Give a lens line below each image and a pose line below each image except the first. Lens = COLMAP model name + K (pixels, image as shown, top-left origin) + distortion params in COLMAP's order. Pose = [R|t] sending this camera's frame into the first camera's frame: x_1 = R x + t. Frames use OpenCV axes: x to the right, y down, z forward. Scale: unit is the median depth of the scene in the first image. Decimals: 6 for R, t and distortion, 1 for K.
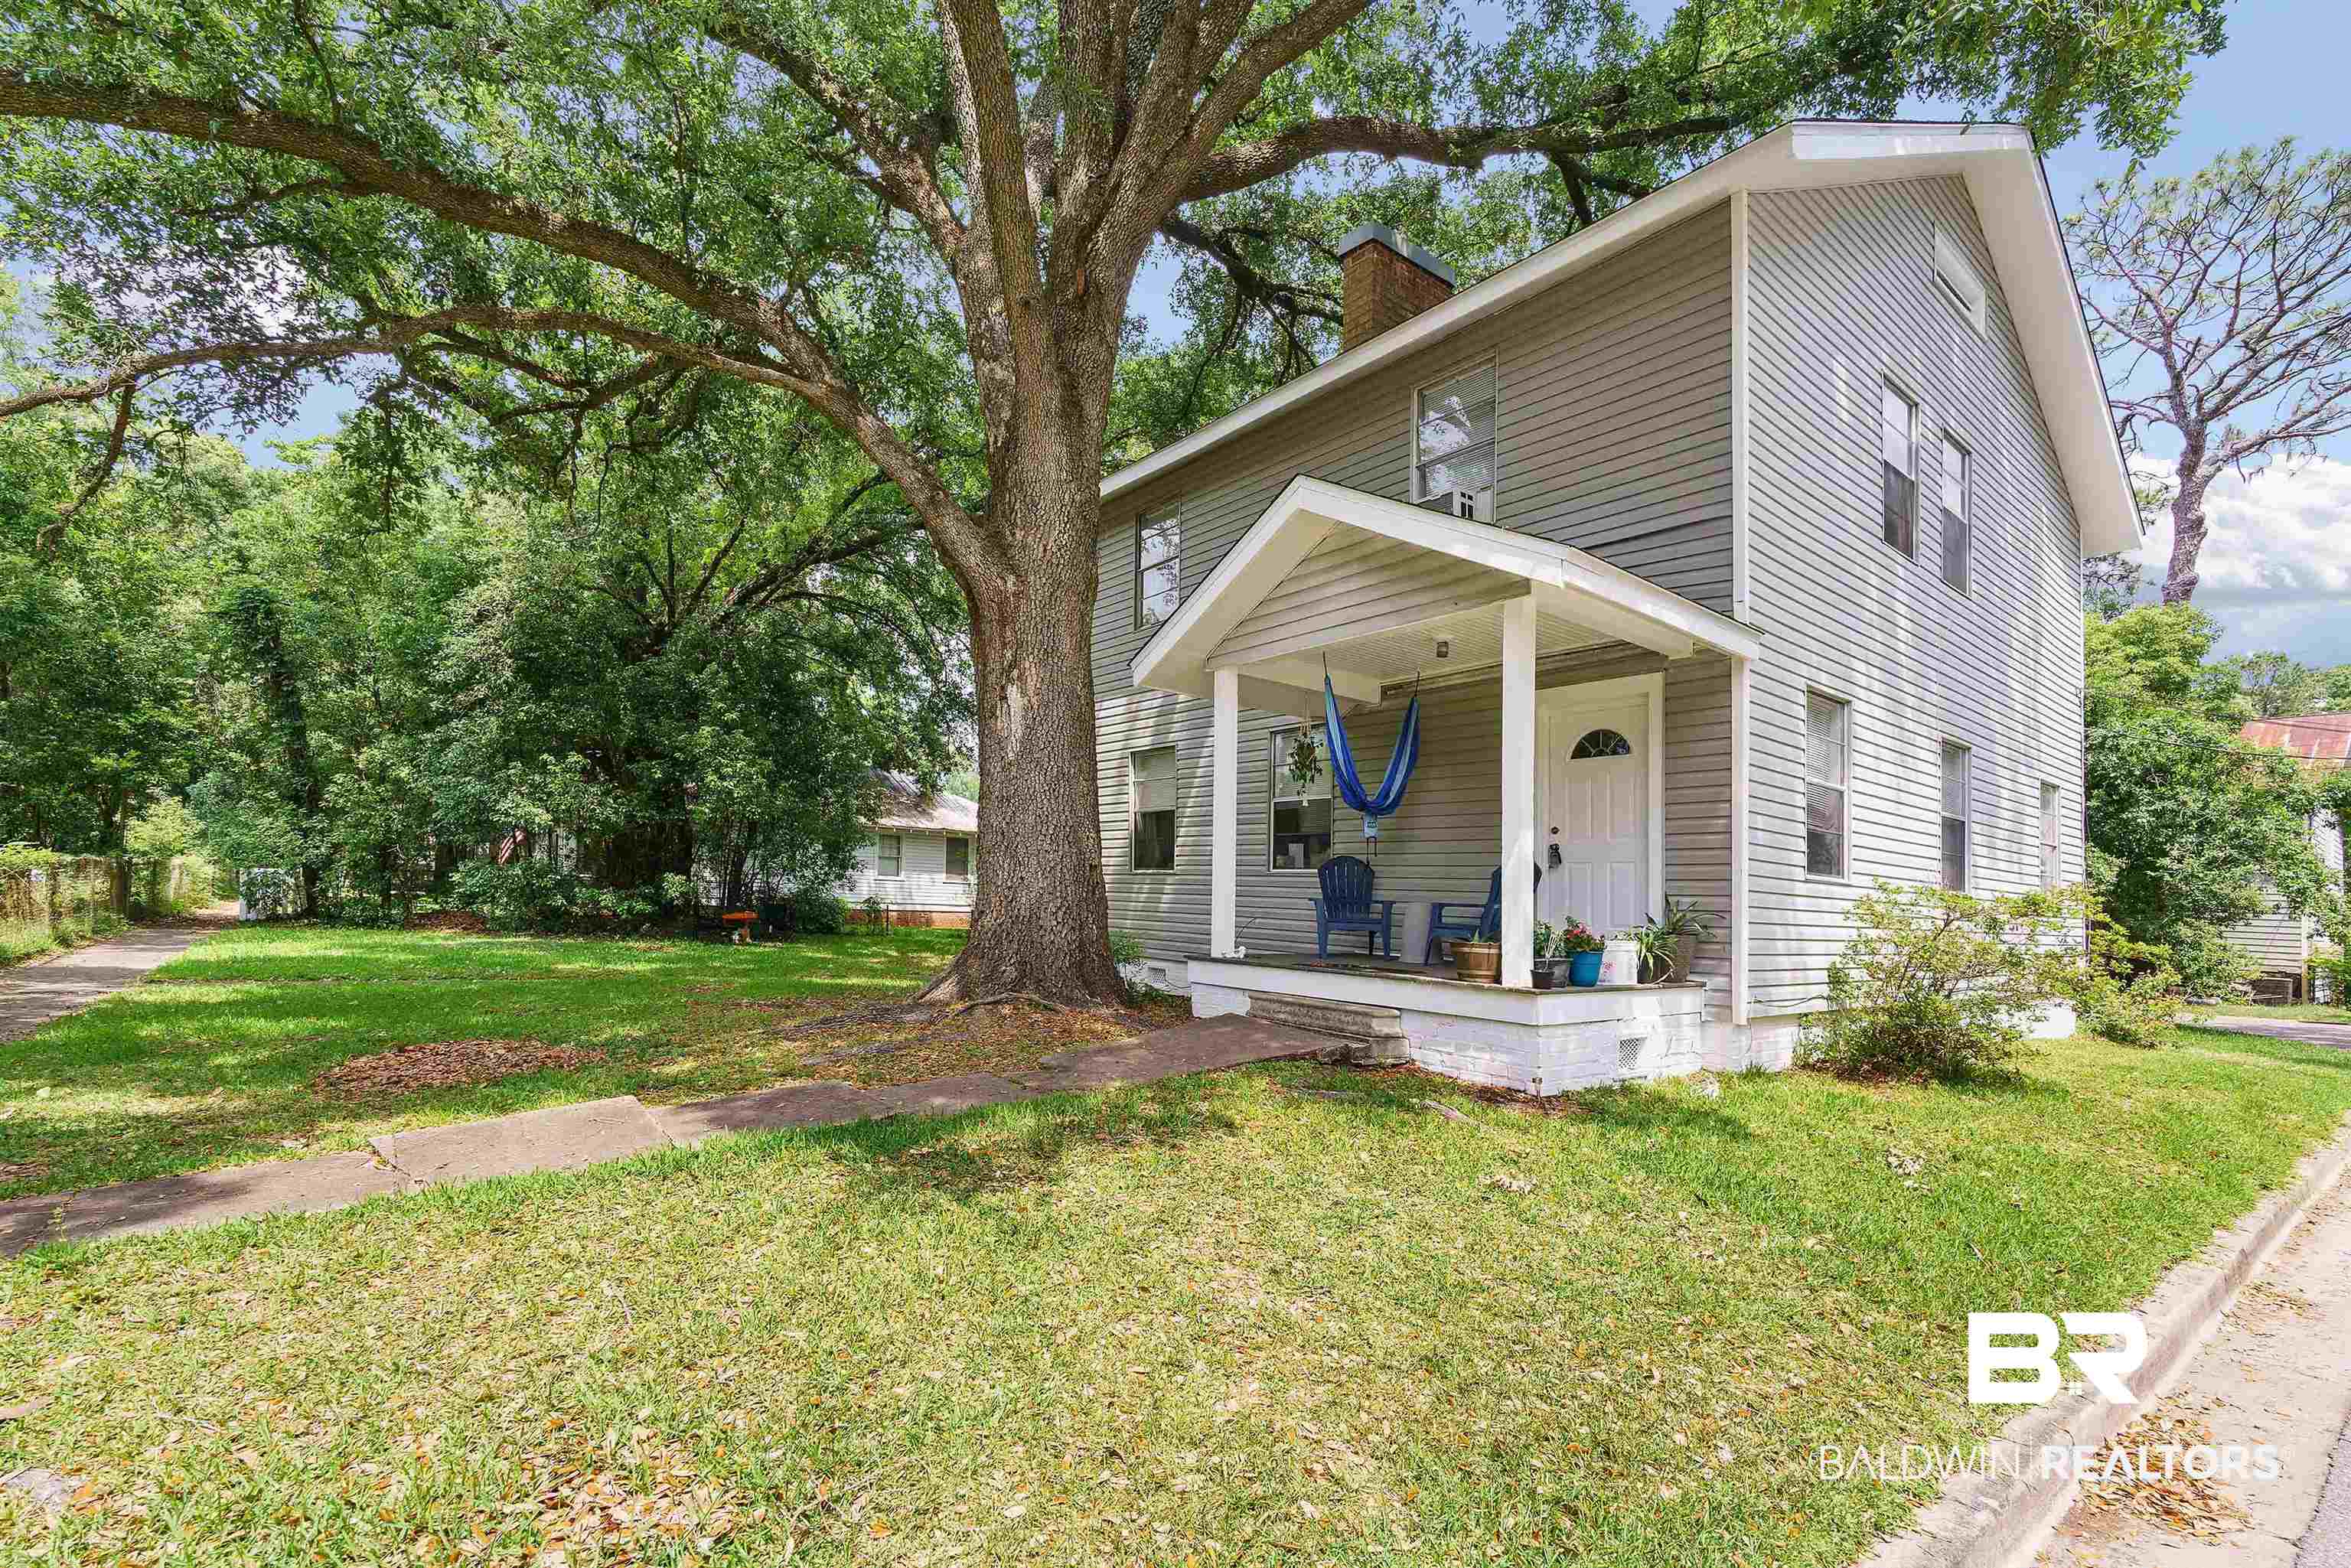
lens RADIAL K [[1023.6, 0, 1229.7], [0, 1023.6, 882.7], [0, 0, 1]] dist [0.000189, -0.000673]
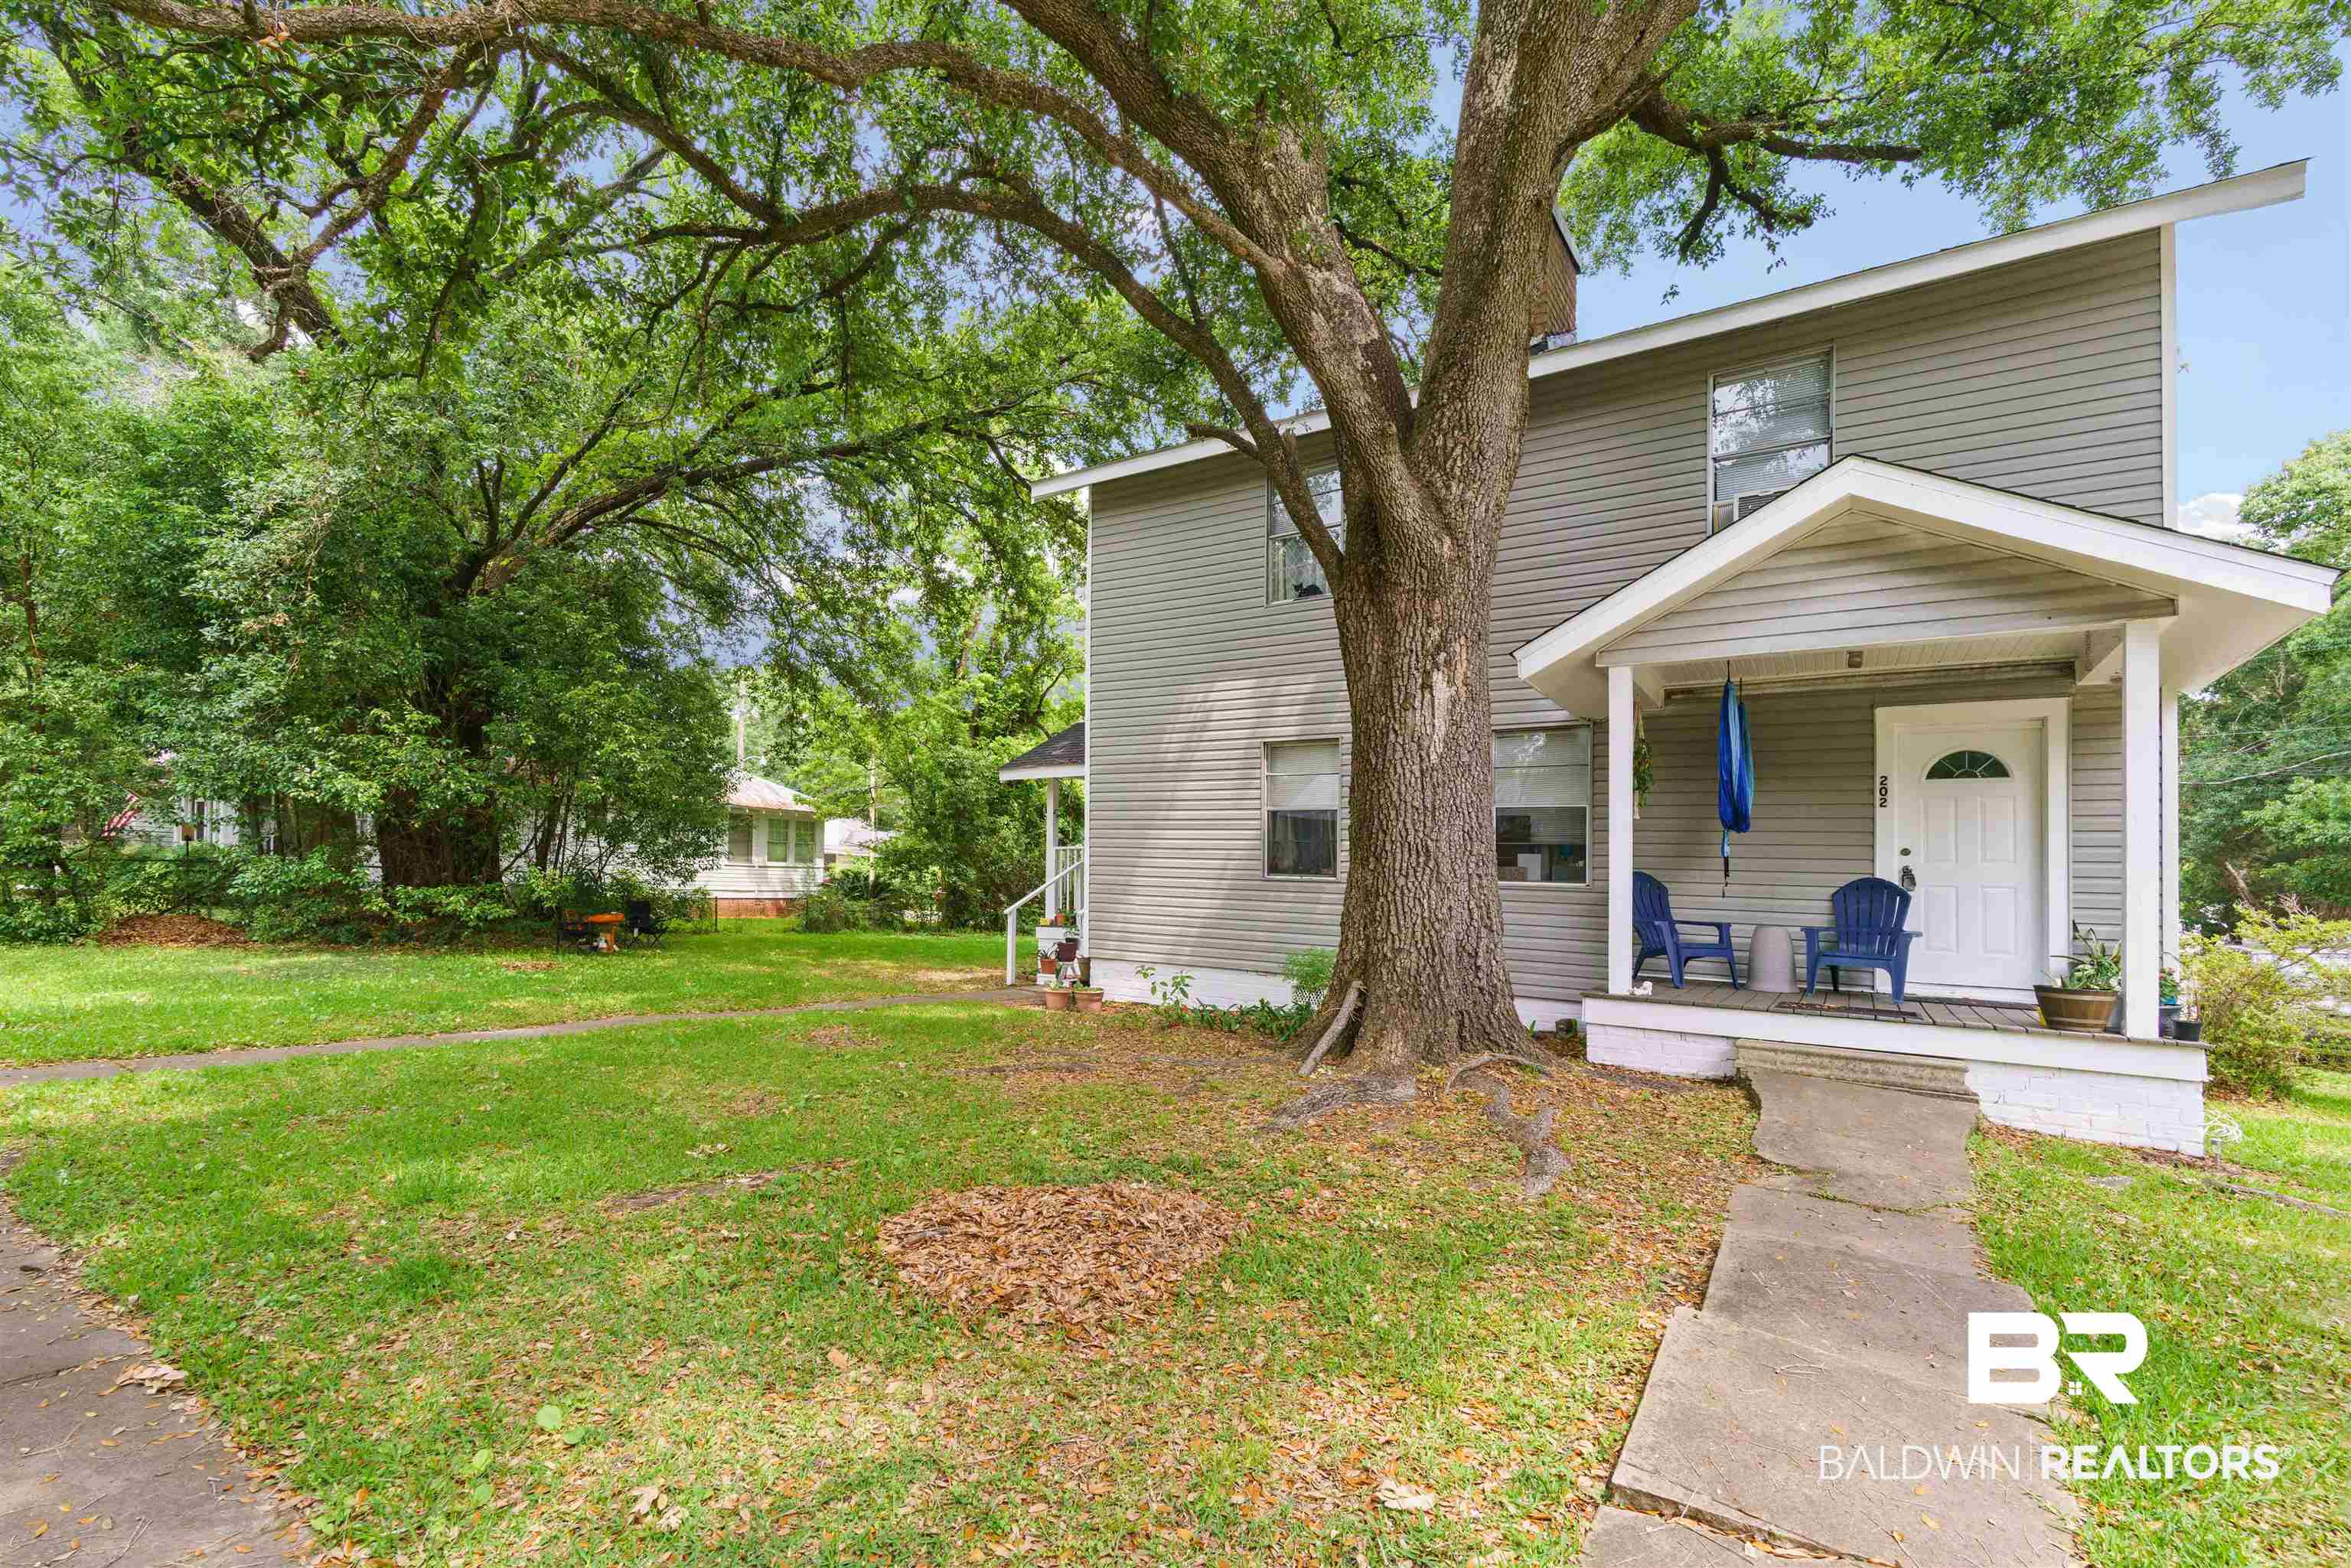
lens RADIAL K [[1023.6, 0, 1180.2], [0, 1023.6, 871.4], [0, 0, 1]] dist [0.000189, -0.000673]
pose [[0.961922, 0.003328, 0.273302, -0.591589], [-0.007086, 0.999893, 0.012764, -0.039153], [-0.273231, -0.014215, 0.961843, 0.248852]]
